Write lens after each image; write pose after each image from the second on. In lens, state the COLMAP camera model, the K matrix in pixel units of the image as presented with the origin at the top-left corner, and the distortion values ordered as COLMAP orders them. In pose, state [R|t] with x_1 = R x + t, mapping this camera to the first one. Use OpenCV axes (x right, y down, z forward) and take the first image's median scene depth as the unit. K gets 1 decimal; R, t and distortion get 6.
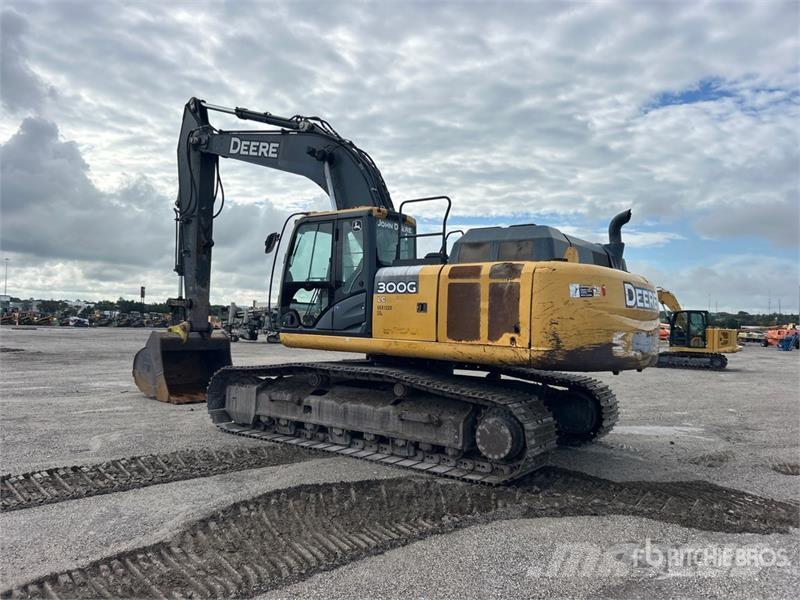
lens RADIAL K [[597.5, 0, 401.3], [0, 597.5, 304.4], [0, 0, 1]] dist [0.051961, -0.054682]
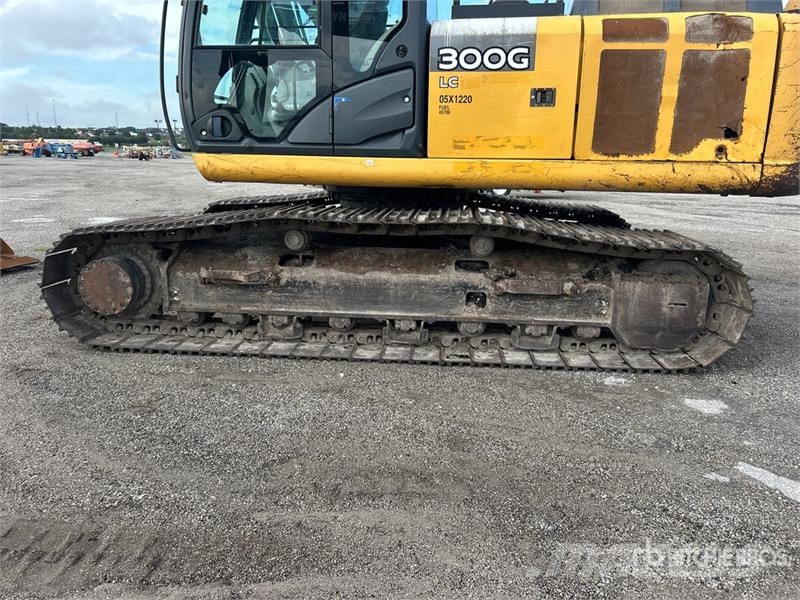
lens RADIAL K [[597.5, 0, 404.9], [0, 597.5, 307.0], [0, 0, 1]] dist [0.051961, -0.054682]
pose [[0.871955, -0.144651, 0.467729, -0.350153], [0.002628, 0.956725, 0.290980, 0.027261], [-0.489579, -0.252492, 0.834602, 0.511728]]
